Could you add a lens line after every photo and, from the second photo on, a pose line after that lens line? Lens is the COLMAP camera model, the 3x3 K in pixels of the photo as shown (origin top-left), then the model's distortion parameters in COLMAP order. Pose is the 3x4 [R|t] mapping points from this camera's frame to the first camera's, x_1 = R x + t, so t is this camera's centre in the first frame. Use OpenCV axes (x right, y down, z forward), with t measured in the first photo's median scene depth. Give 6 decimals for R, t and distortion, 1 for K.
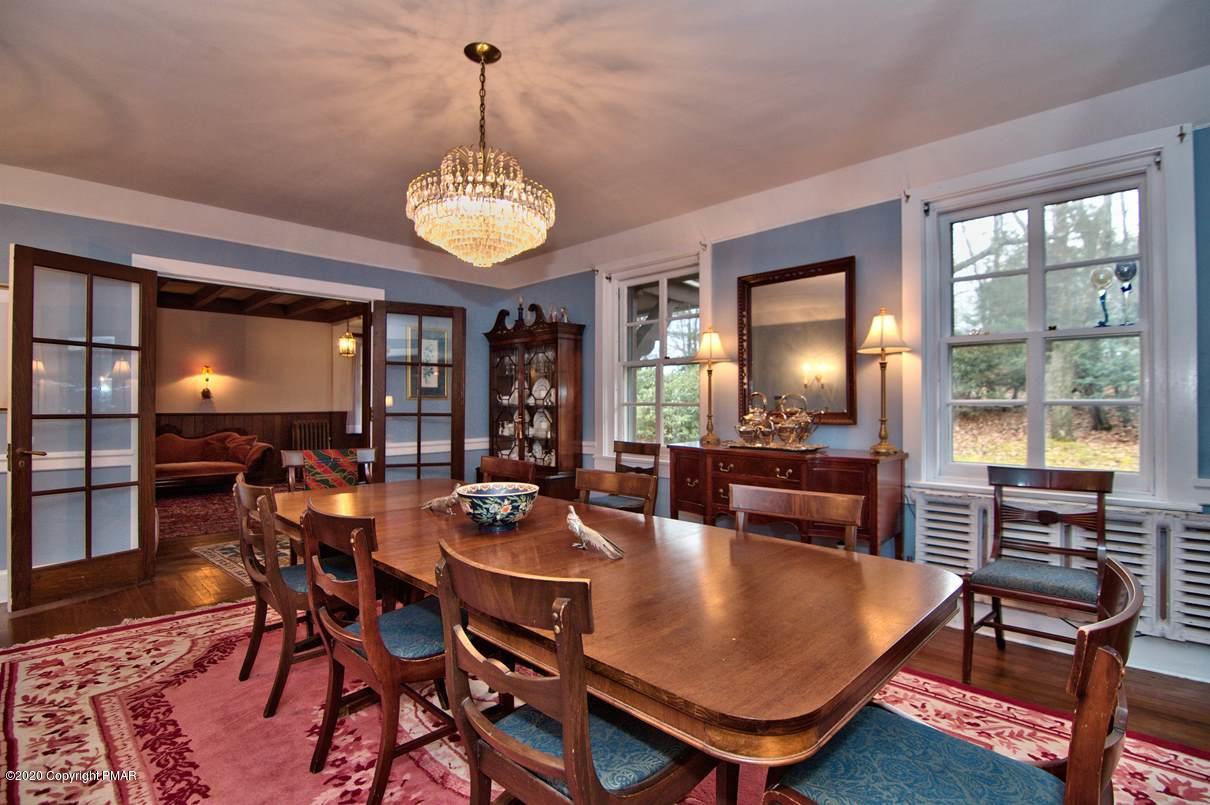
lens RADIAL K [[572.8, 0, 605.0], [0, 572.8, 402.5], [0, 0, 1]] dist [-0.003563, -0.011782]
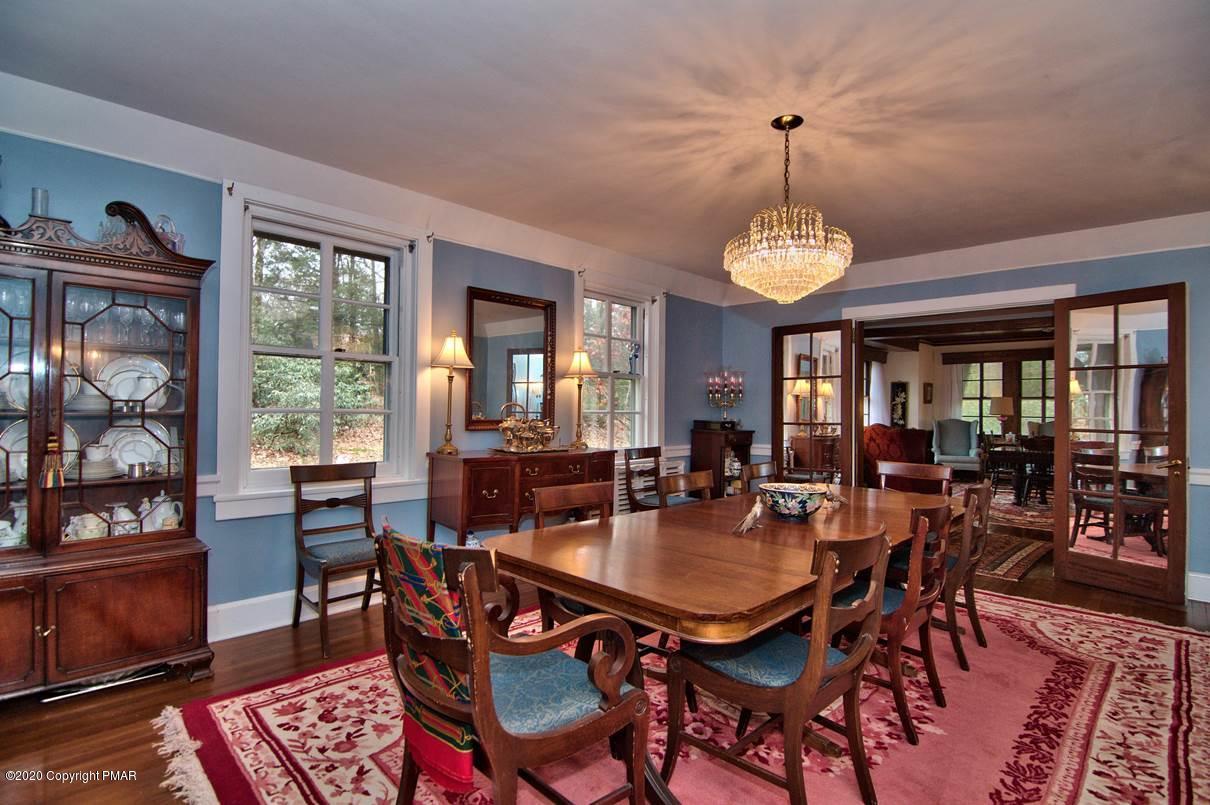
lens RADIAL K [[578.3, 0, 605.0], [0, 578.3, 402.5], [0, 0, 1]] dist [-0.003665, -0.000314]
pose [[-0.004751, 0.016104, 0.999859, -0.782275], [-0.016715, 0.999729, -0.016181, -0.002442], [-0.999849, -0.016789, -0.004480, 0.766021]]
